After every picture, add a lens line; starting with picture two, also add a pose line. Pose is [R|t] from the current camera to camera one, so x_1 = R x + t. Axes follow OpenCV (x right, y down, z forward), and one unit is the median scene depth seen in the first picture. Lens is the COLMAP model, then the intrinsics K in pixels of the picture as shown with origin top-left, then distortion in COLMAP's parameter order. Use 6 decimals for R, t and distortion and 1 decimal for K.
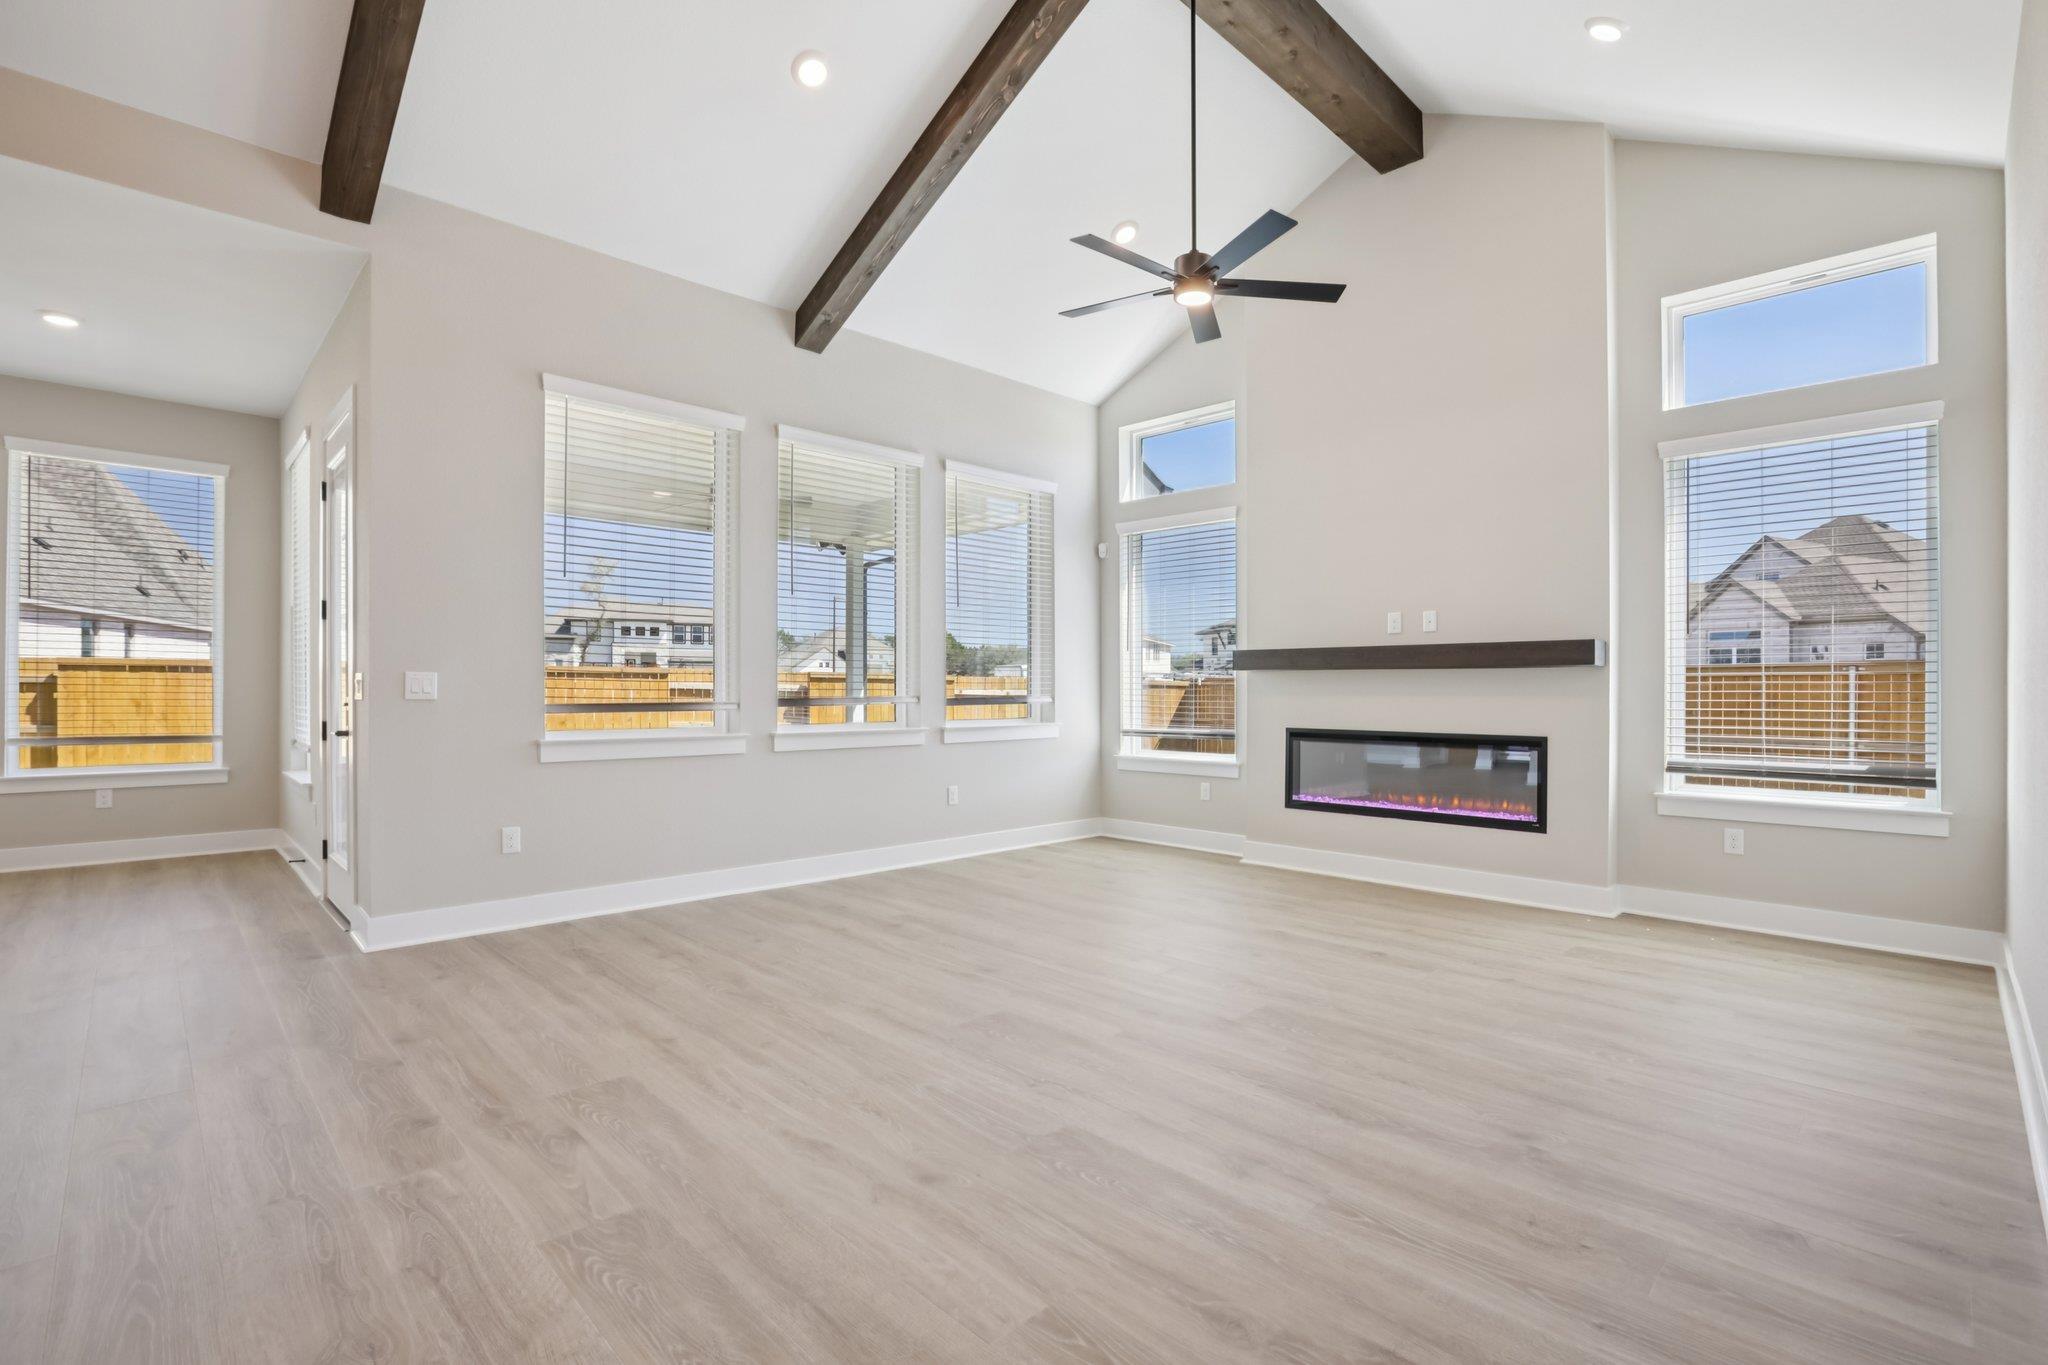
lens RADIAL K [[935.5, 0, 1034.4], [0, 935.5, 693.3], [0, 0, 1]] dist [-0.067632, 0.031507]
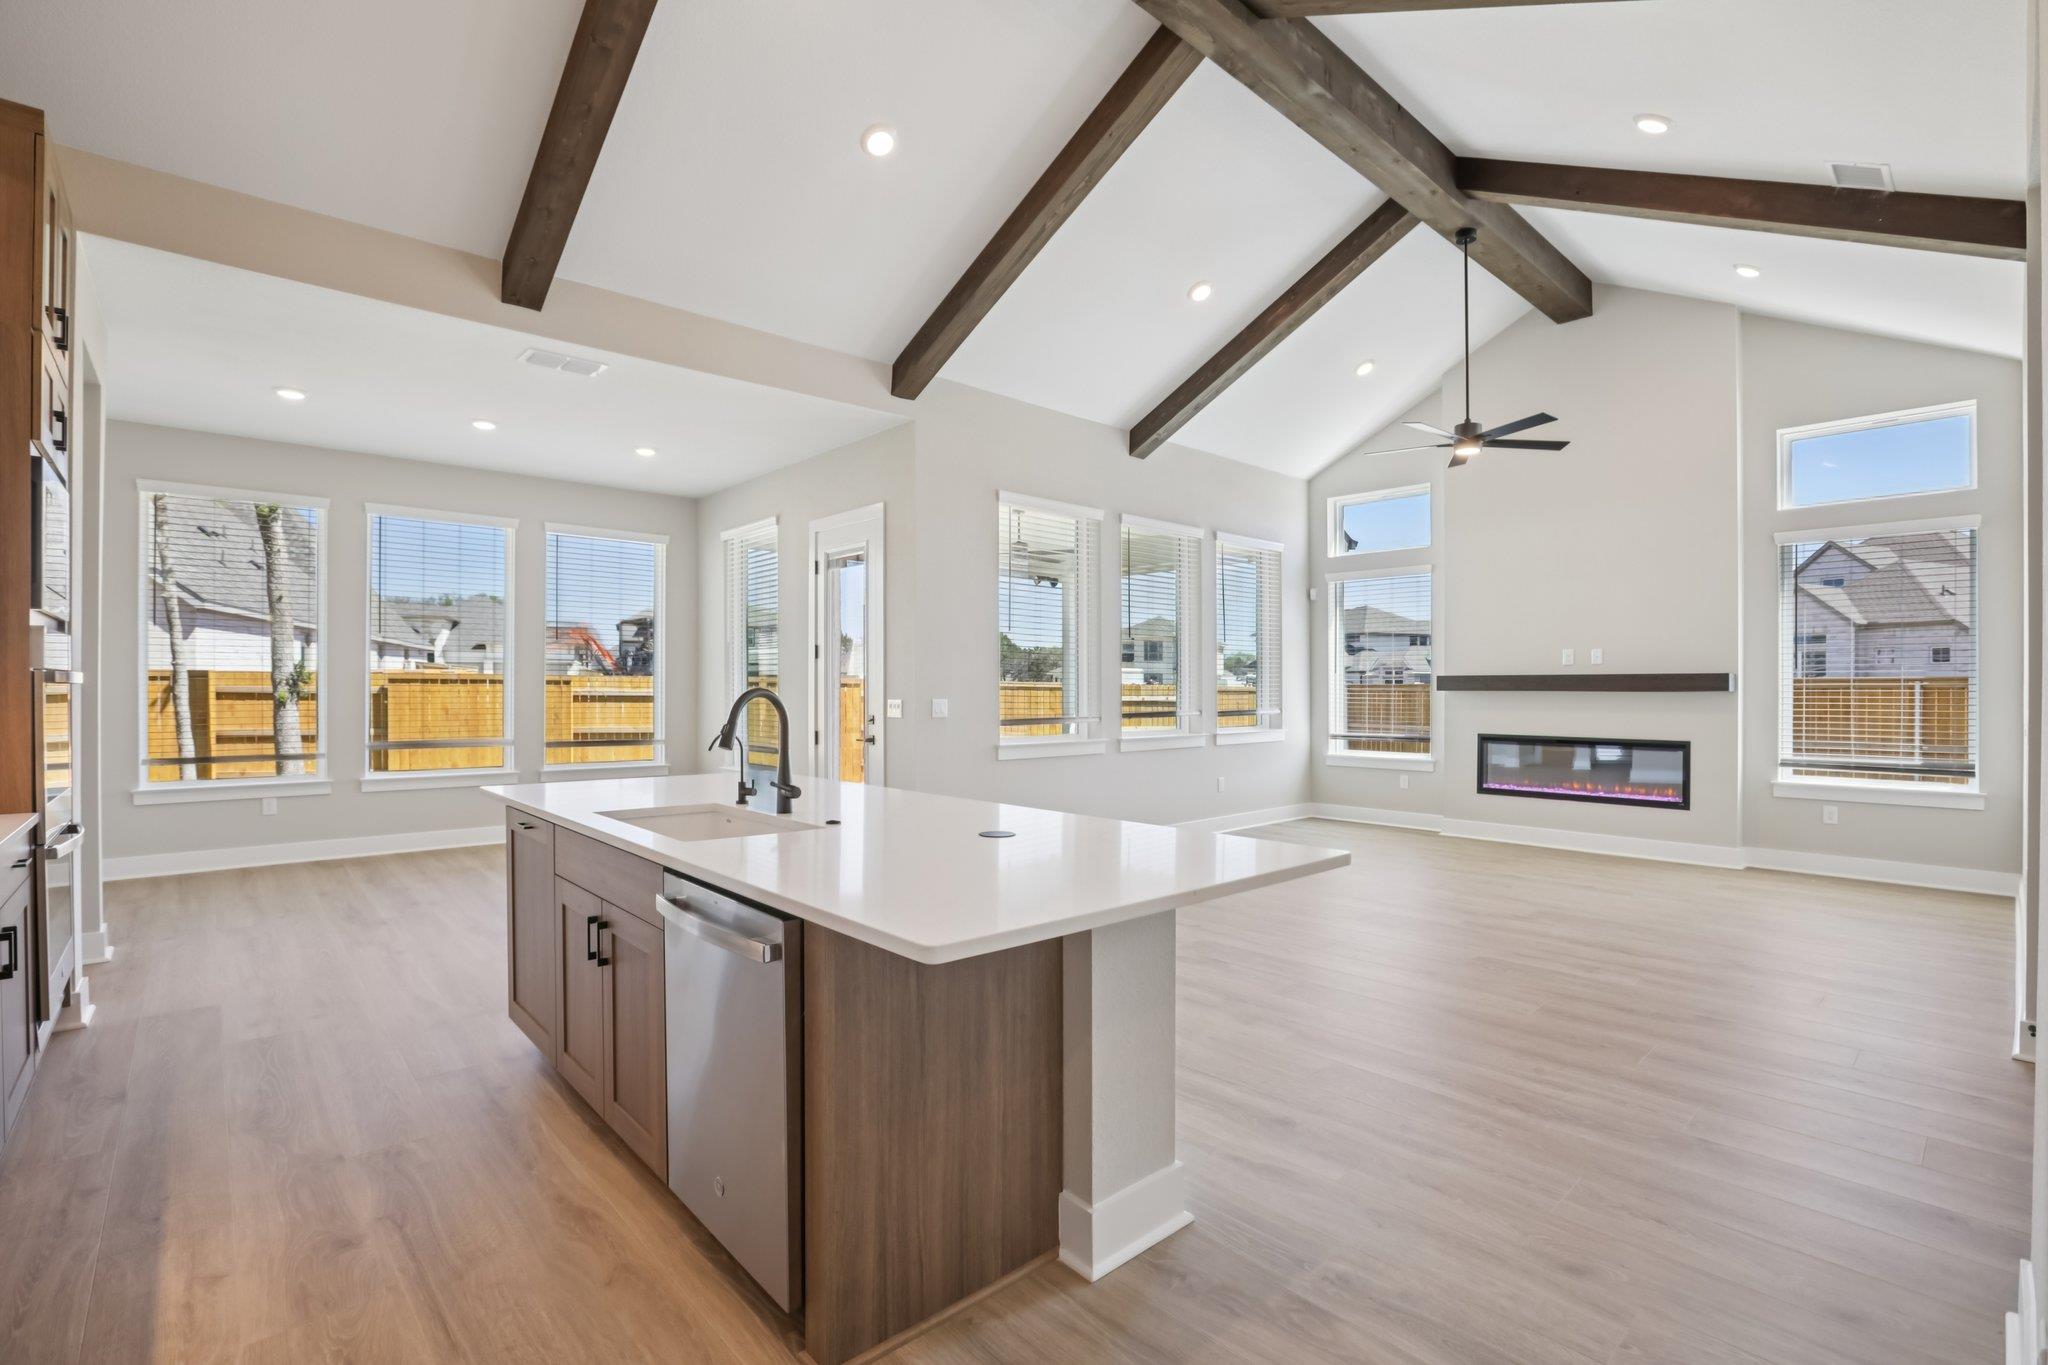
lens RADIAL K [[933.8, 0, 1046.0], [0, 933.8, 689.2], [0, 0, 1]] dist [-0.051457, 0.022947]
pose [[0.999544, -0.001060, -0.030178, -0.344508], [0.000959, 0.999994, -0.003350, -0.025412], [0.030181, 0.003319, 0.999539, -0.384410]]
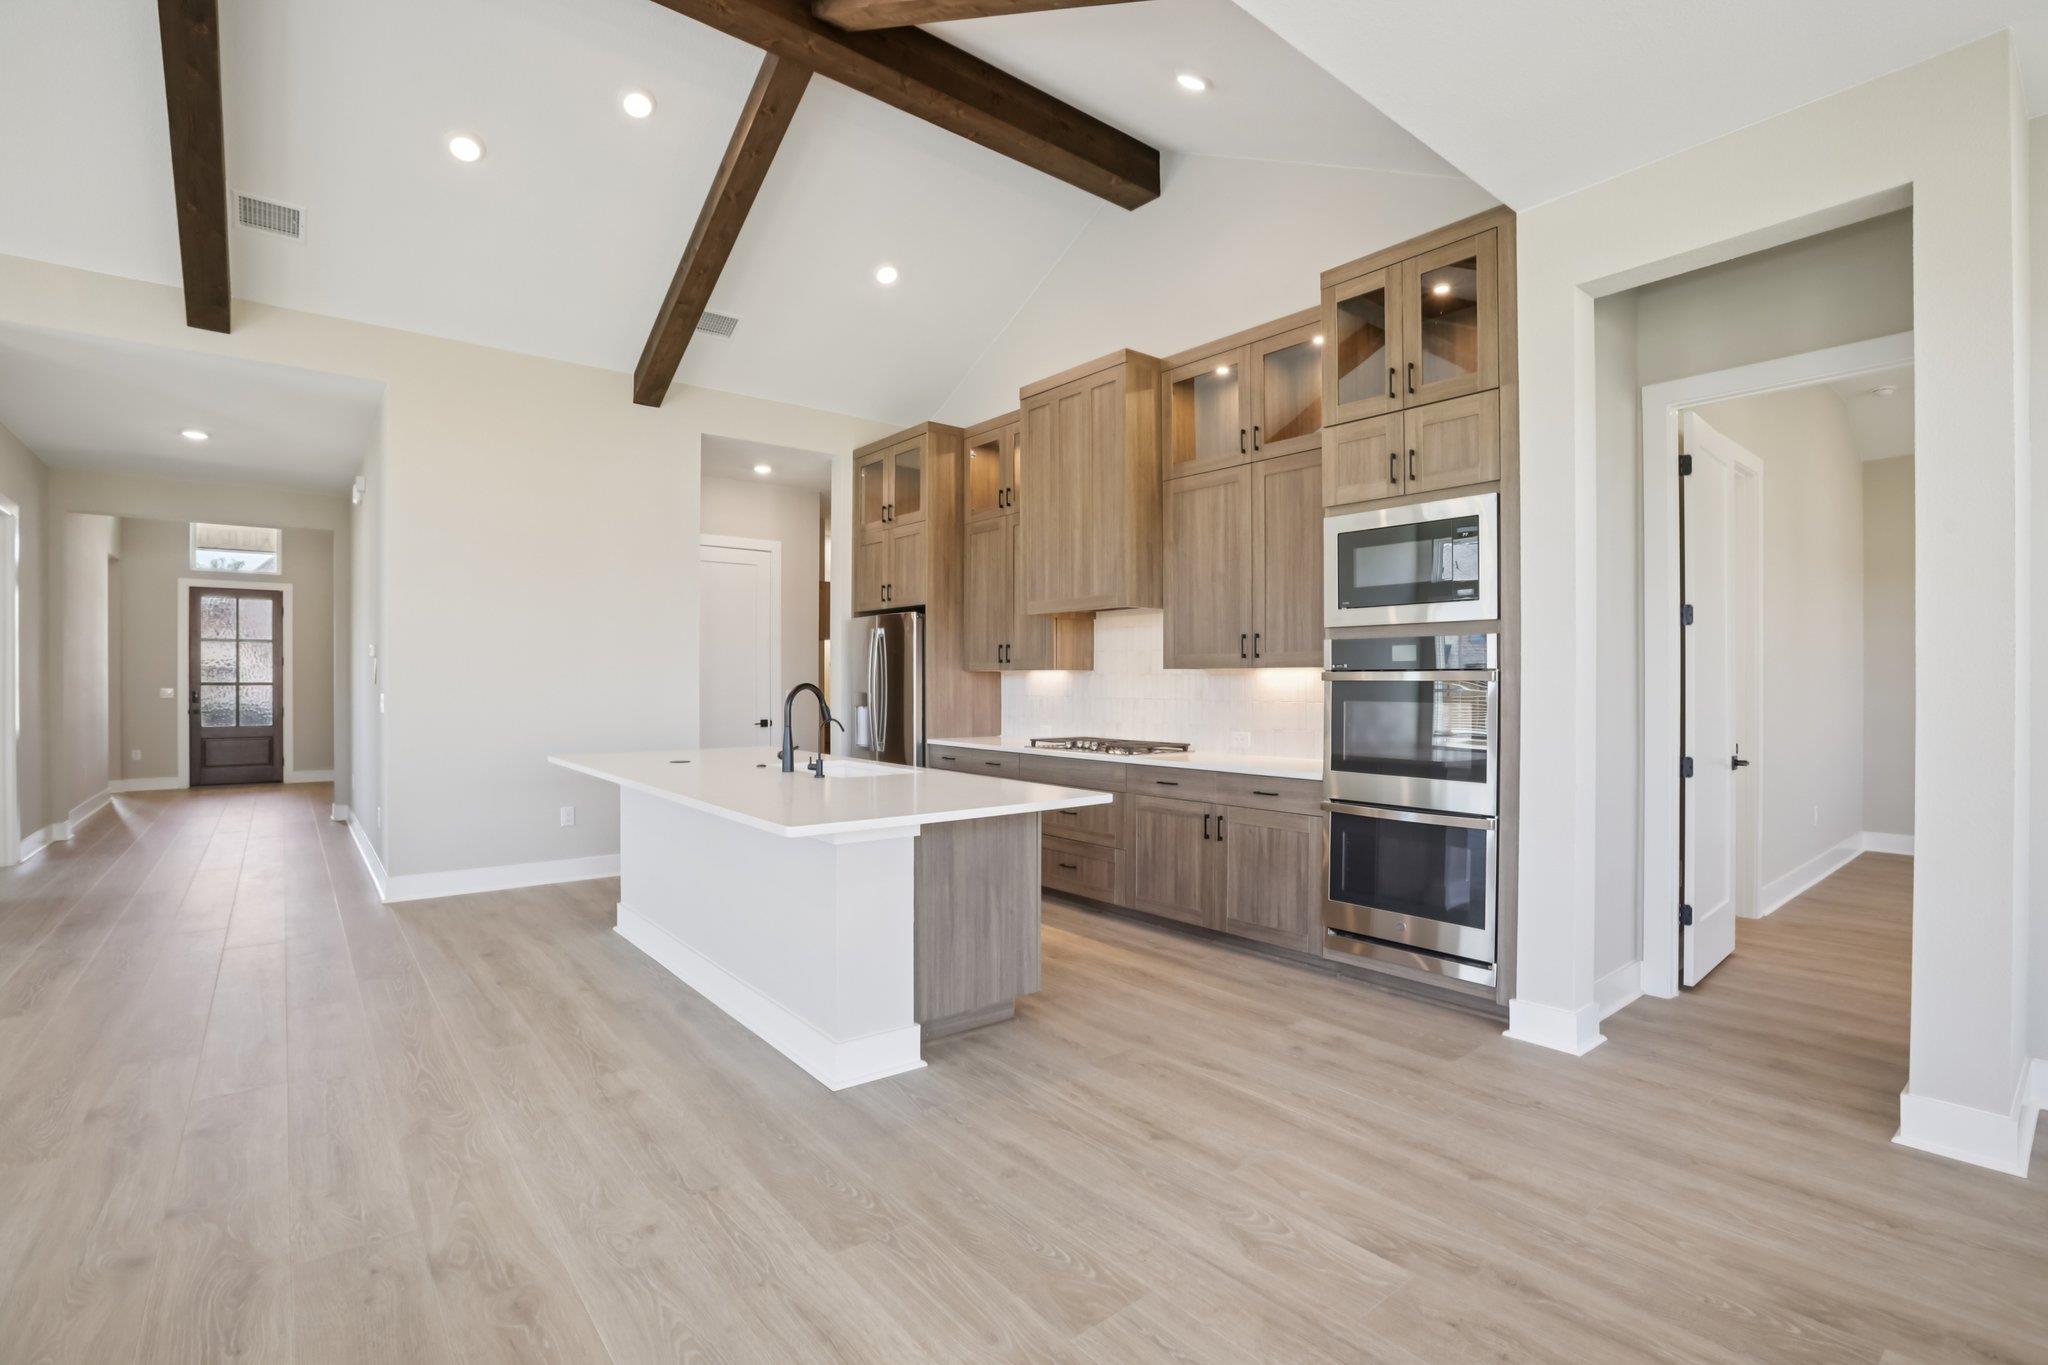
lens RADIAL K [[937.4, 0, 1036.4], [0, 937.4, 680.0], [0, 0, 1]] dist [-0.049900, 0.017178]
pose [[-0.995935, -0.006232, 0.089856, -0.773508], [-0.005857, 0.999973, 0.004437, -0.034215], [-0.089881, 0.003893, -0.995945, 0.876460]]
